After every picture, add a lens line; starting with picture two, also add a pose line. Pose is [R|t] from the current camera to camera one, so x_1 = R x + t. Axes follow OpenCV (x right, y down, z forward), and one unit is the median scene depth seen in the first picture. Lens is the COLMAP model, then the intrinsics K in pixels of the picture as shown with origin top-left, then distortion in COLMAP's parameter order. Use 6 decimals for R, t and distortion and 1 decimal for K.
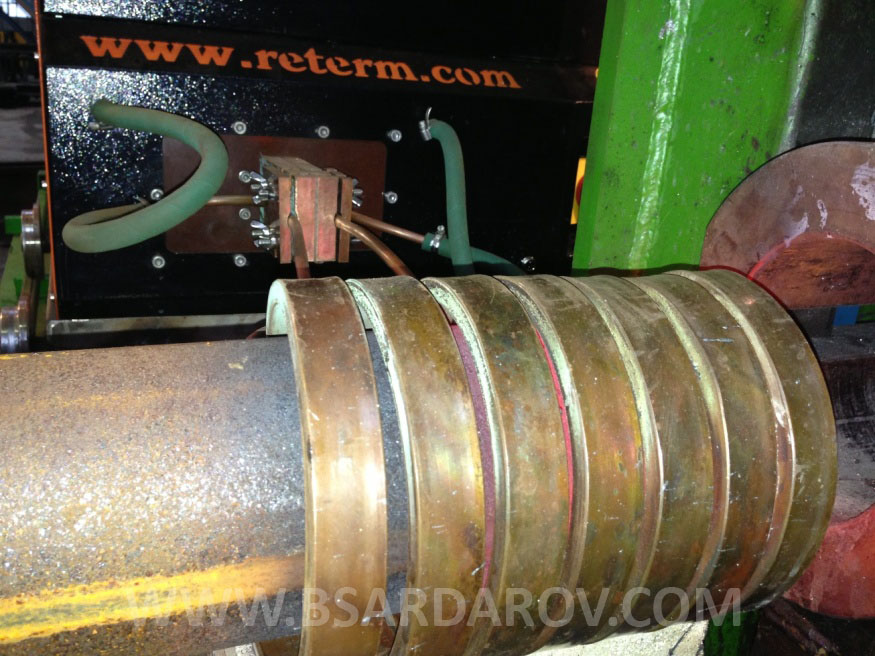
lens RADIAL K [[831.4, 0, 436.8], [0, 831.4, 328.4], [0, 0, 1]] dist [0.037282, 0.000000]
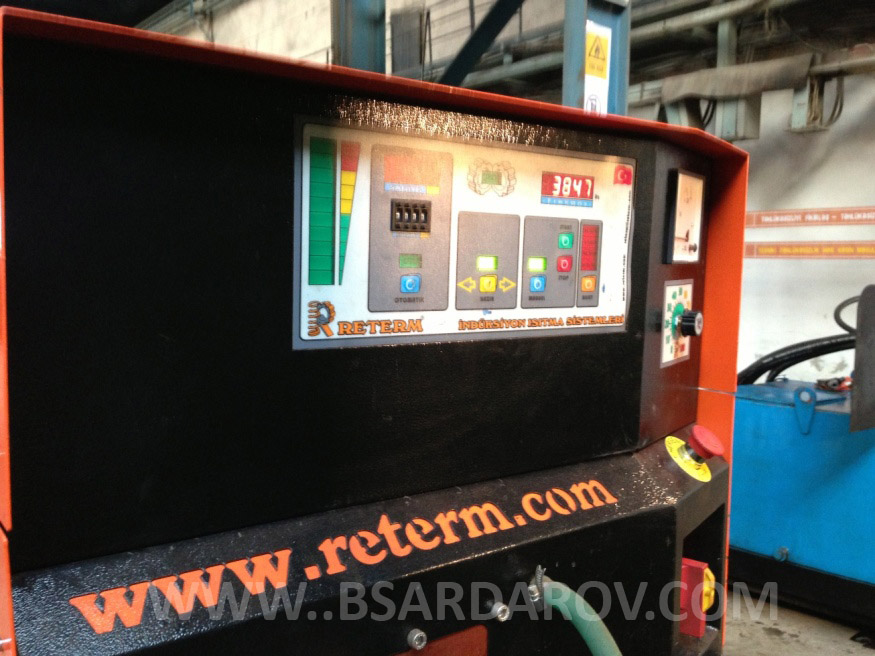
lens RADIAL K [[831.4, 0, 438.3], [0, 831.4, 330.6], [0, 0, 1]] dist [0.037282, 0.000000]
pose [[0.967415, -0.079547, 0.240375, -0.265167], [0.126414, 0.974319, -0.186338, -0.352989], [-0.219379, 0.210653, 0.952627, 0.278730]]
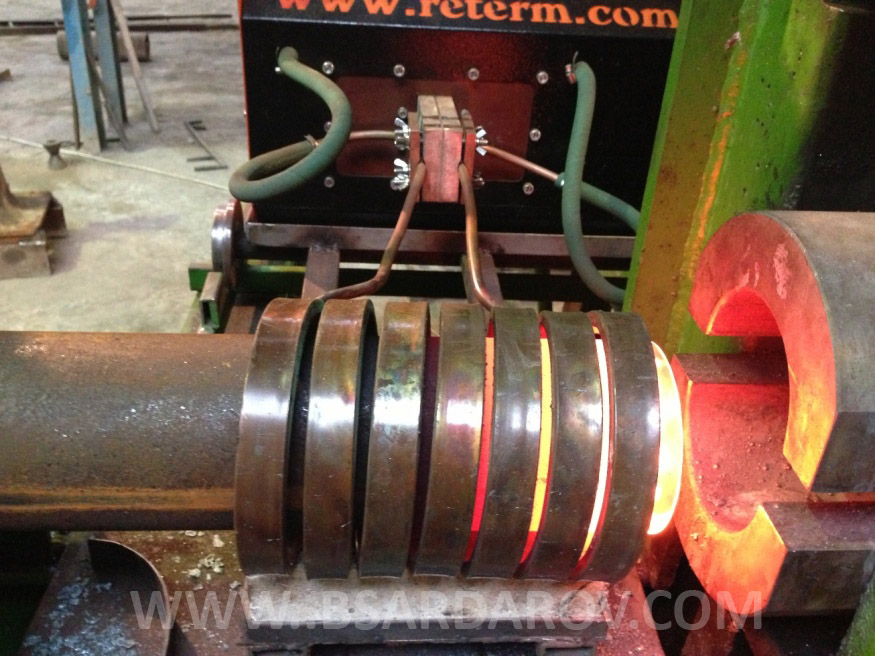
lens RADIAL K [[831.4, 0, 435.1], [0, 831.4, 328.3], [0, 0, 1]] dist [0.037282, 0.000000]
pose [[0.938369, 0.153160, -0.309849, 0.209943], [-0.089696, 0.973656, 0.209641, -0.134265], [0.333795, -0.168928, 0.927386, -0.102392]]
